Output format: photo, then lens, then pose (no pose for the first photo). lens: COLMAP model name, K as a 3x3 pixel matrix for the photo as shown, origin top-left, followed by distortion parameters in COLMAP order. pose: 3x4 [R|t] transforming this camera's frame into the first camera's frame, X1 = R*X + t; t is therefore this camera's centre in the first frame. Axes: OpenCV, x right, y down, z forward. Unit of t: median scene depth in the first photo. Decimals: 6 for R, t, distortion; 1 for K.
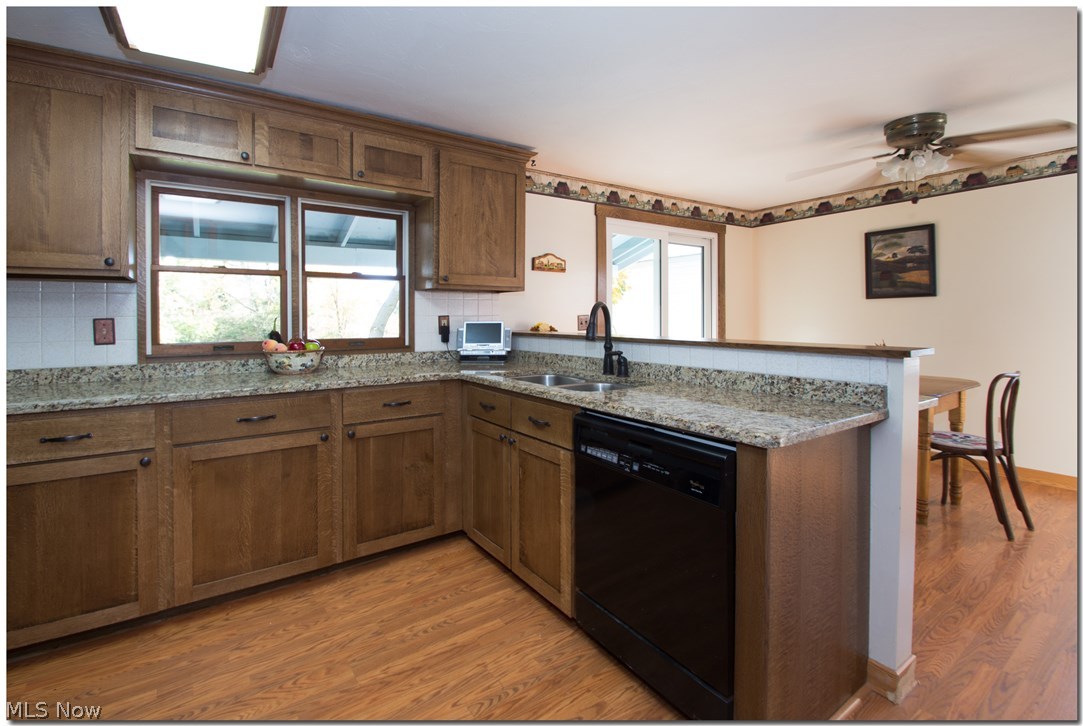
lens RADIAL K [[476.4, 0, 539.5], [0, 476.4, 318.2], [0, 0, 1]] dist [-0.014864, -0.000114]
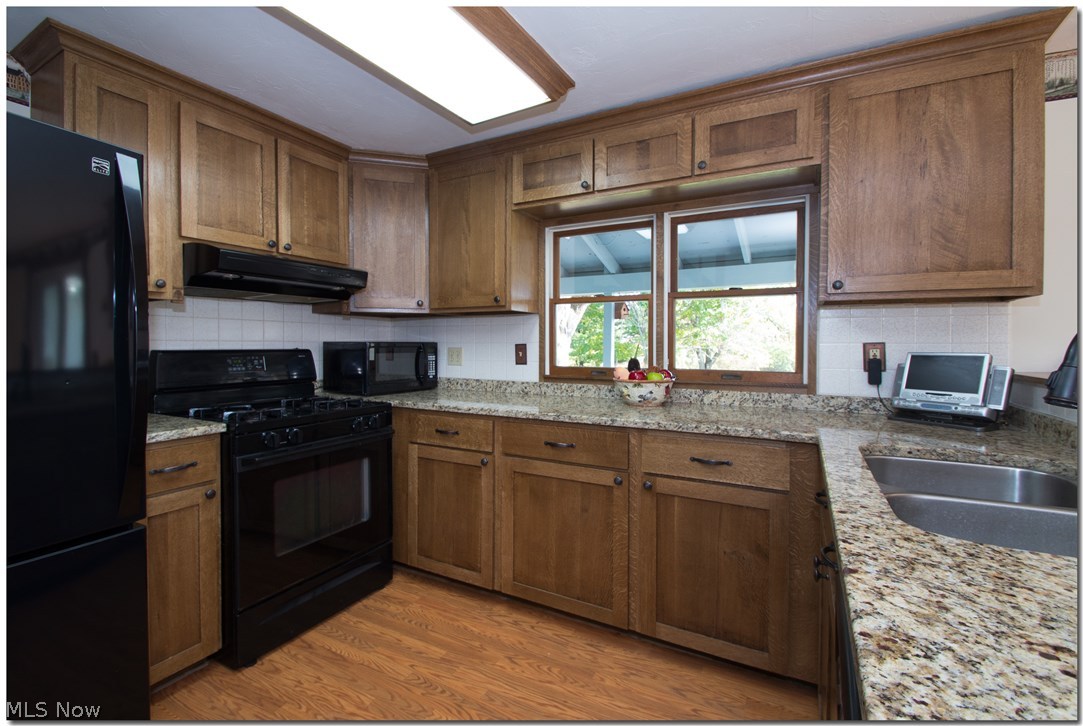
lens RADIAL K [[492.1, 0, 539.7], [0, 492.1, 347.7], [0, 0, 1]] dist [-0.002381, -0.000475]
pose [[0.442664, 0.013464, -0.896586, 0.275715], [-0.006400, 0.999909, 0.011856, -0.005316], [0.896665, 0.000490, 0.442710, 0.431492]]
